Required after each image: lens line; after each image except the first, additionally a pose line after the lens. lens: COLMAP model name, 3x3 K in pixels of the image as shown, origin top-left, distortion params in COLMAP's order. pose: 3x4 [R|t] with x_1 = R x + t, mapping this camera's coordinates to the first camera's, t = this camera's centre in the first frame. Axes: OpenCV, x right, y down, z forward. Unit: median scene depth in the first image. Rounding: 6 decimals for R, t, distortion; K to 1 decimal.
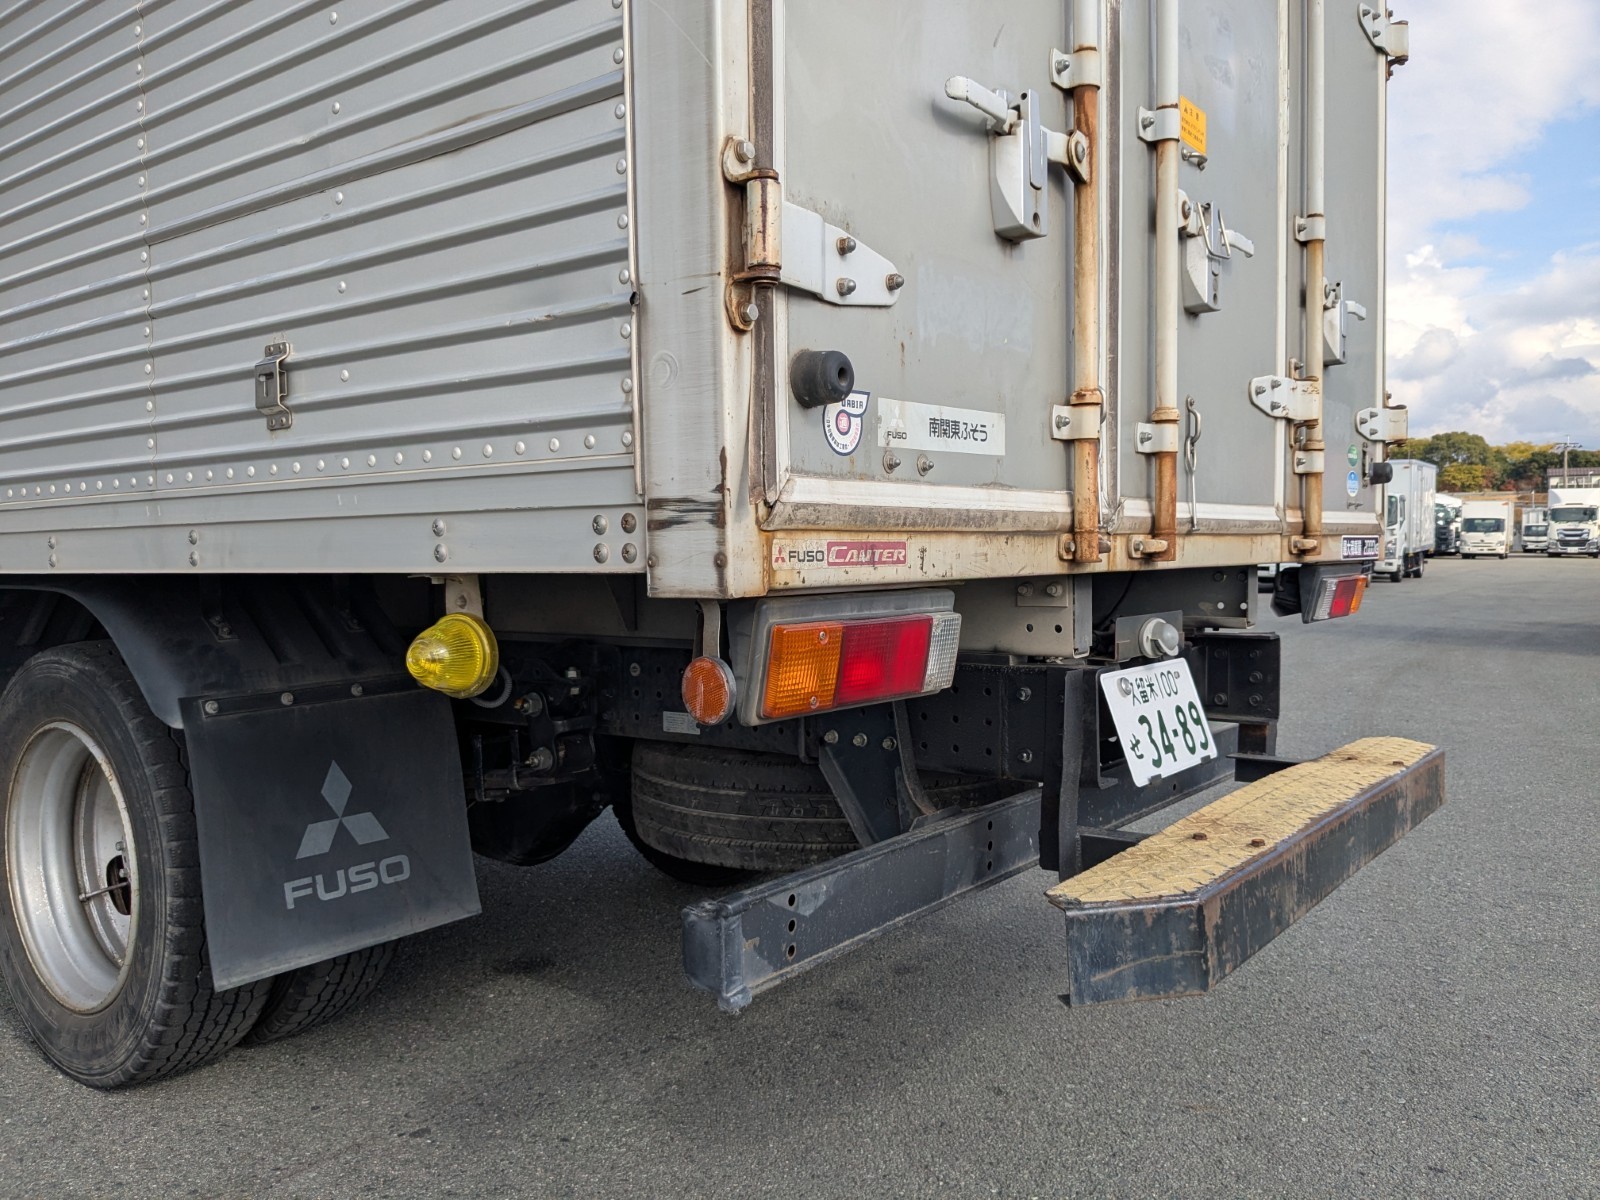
lens RADIAL K [[1253.2, 0, 809.7], [0, 1253.2, 607.1], [0, 0, 1]] dist [0.029499, -0.053528]
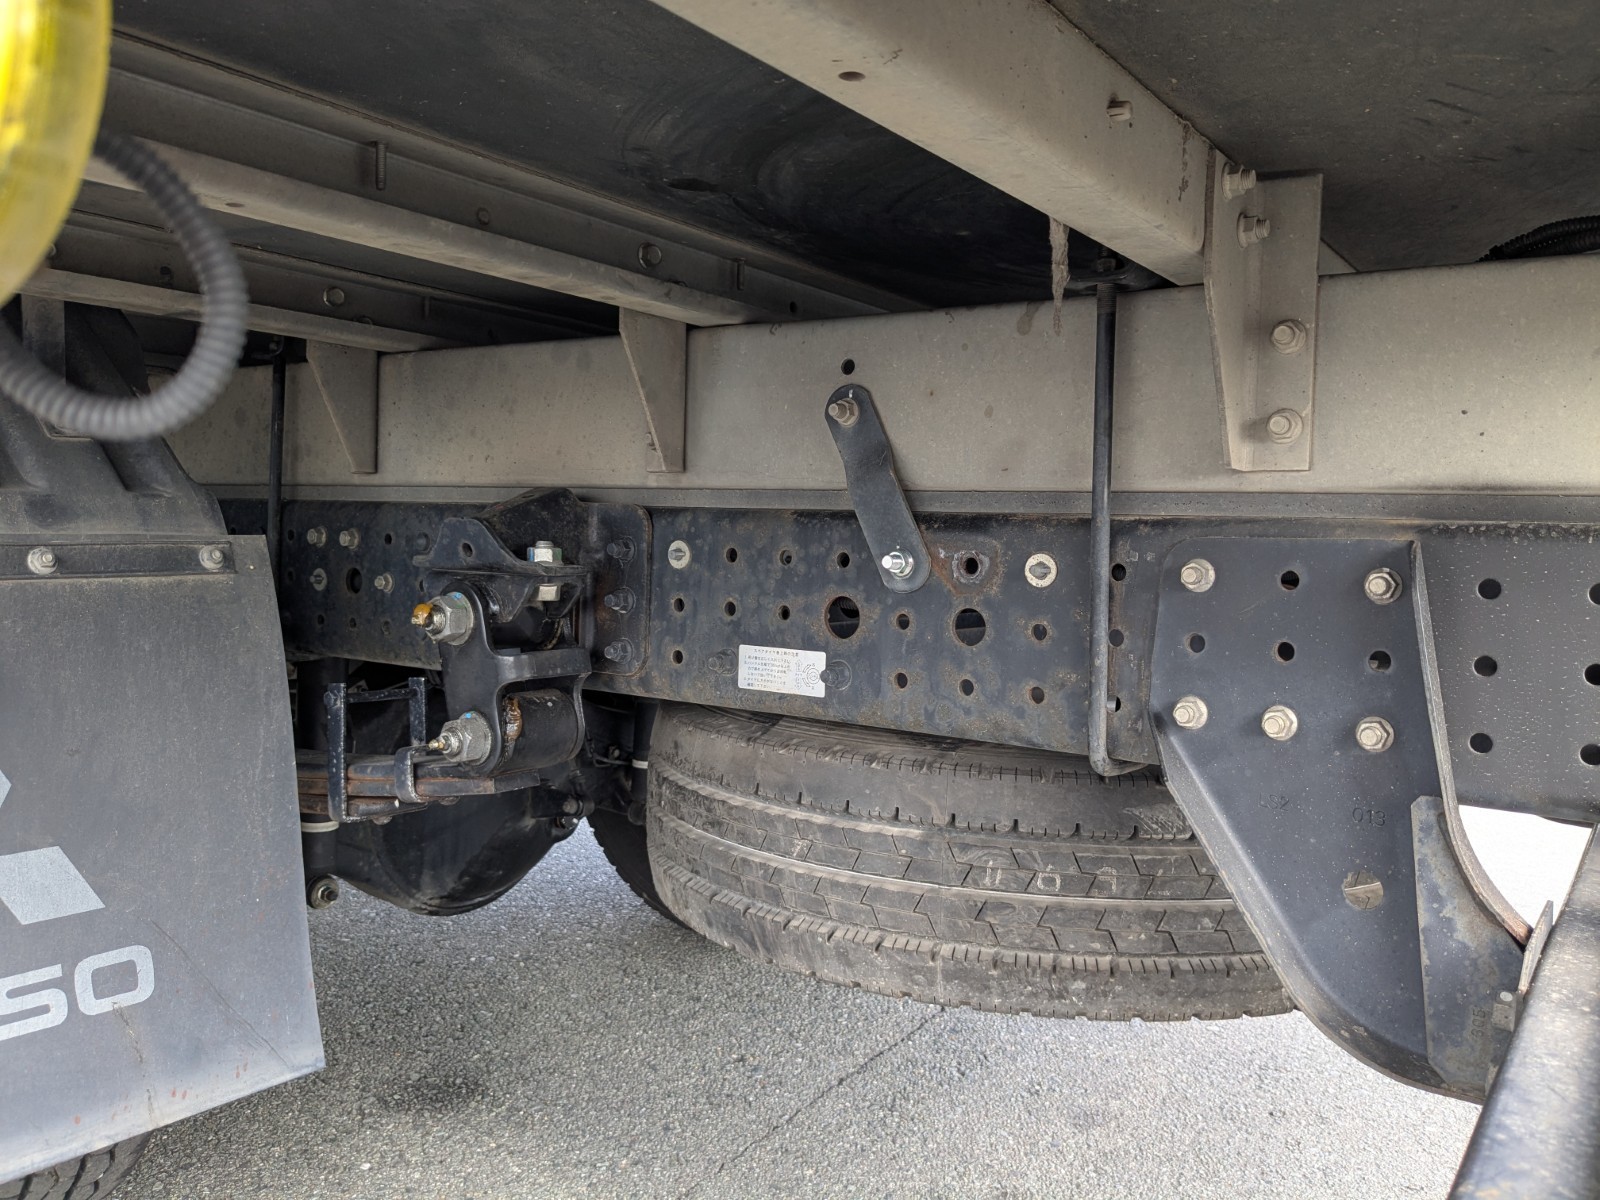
lens RADIAL K [[1253.2, 0, 806.3], [0, 1253.2, 596.1], [0, 0, 1]] dist [0.029499, -0.053528]
pose [[0.998685, 0.041792, 0.029700, -0.109539], [-0.041828, 0.999125, 0.000595, 0.065597], [-0.029649, -0.001836, 0.999559, 0.554613]]
